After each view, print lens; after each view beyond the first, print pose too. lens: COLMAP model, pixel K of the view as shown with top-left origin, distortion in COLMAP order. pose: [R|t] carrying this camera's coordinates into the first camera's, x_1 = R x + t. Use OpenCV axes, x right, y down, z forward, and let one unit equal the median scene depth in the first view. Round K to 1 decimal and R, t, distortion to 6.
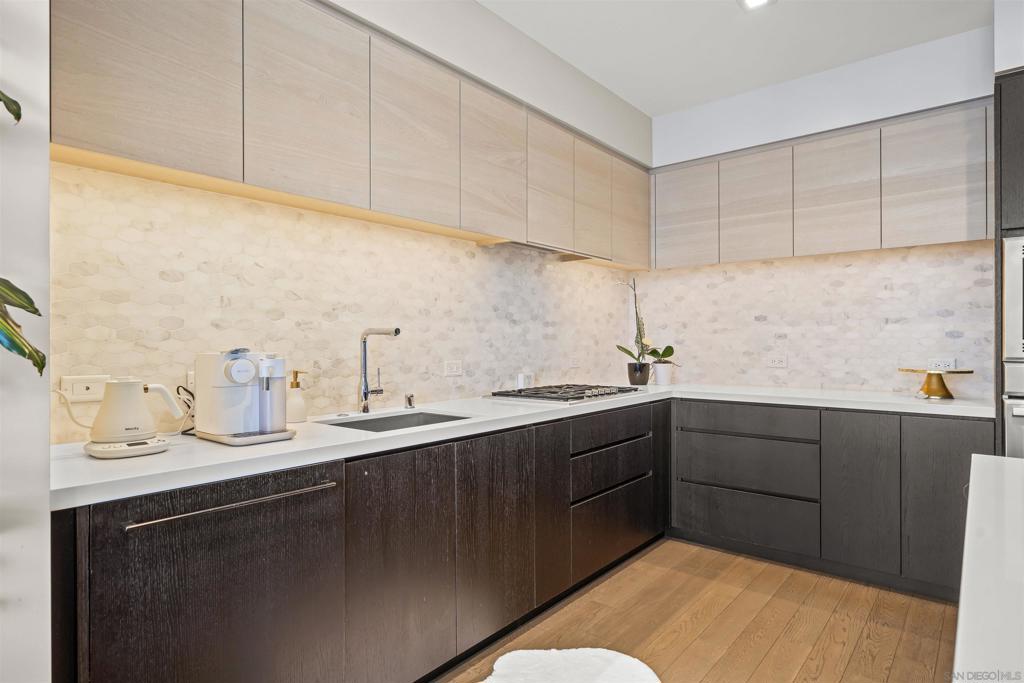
lens RADIAL K [[569.3, 0, 512.0], [0, 569.3, 341.5], [0, 0, 1]] dist [0.006512, 0.001352]
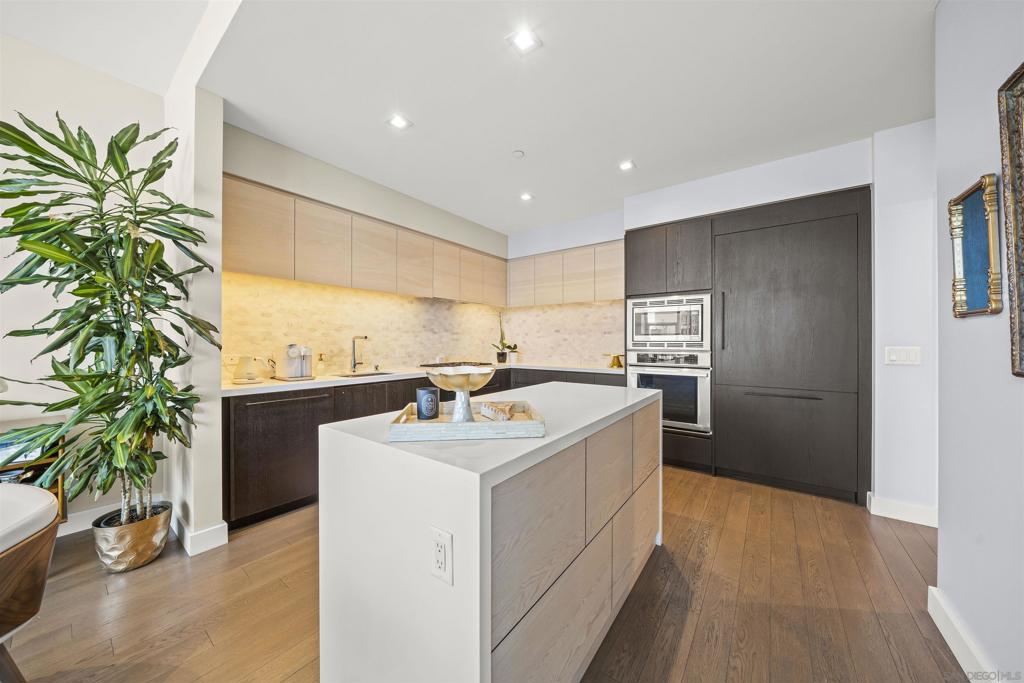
lens RADIAL K [[346.3, 0, 510.1], [0, 346.3, 340.4], [0, 0, 1]] dist [-0.003427, -0.000054]
pose [[0.998687, 0.002847, 0.051157, 0.256449], [-0.002641, 0.999988, -0.004105, -0.000286], [-0.051168, 0.003964, 0.998682, -0.370173]]
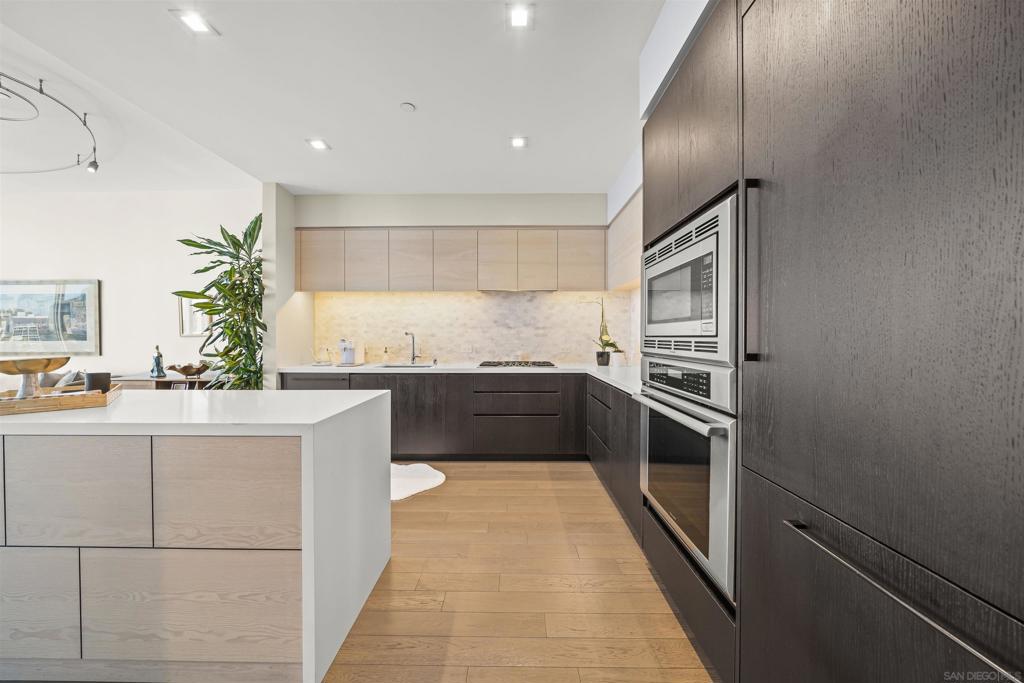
lens RADIAL K [[346.3, 0, 510.1], [0, 346.3, 340.4], [0, 0, 1]] dist [-0.003427, -0.000054]
pose [[0.630379, 0.009400, -0.776231, 1.091084], [-0.002615, 0.999947, 0.009986, -0.002100], [0.776283, -0.004265, 0.630370, 0.275811]]
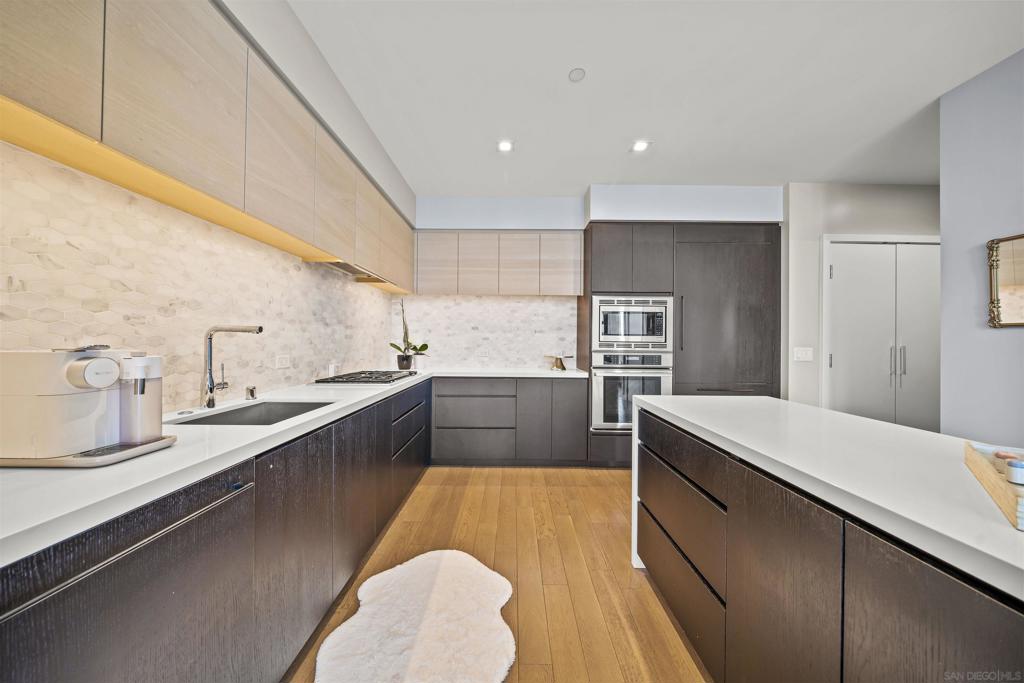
lens RADIAL K [[346.3, 0, 510.1], [0, 346.3, 340.4], [0, 0, 1]] dist [-0.003427, -0.000054]
pose [[0.772986, 0.011272, 0.634323, -0.198726], [-0.010790, 0.999931, -0.004620, 0.000873], [-0.634332, -0.003273, 0.773054, 0.149841]]
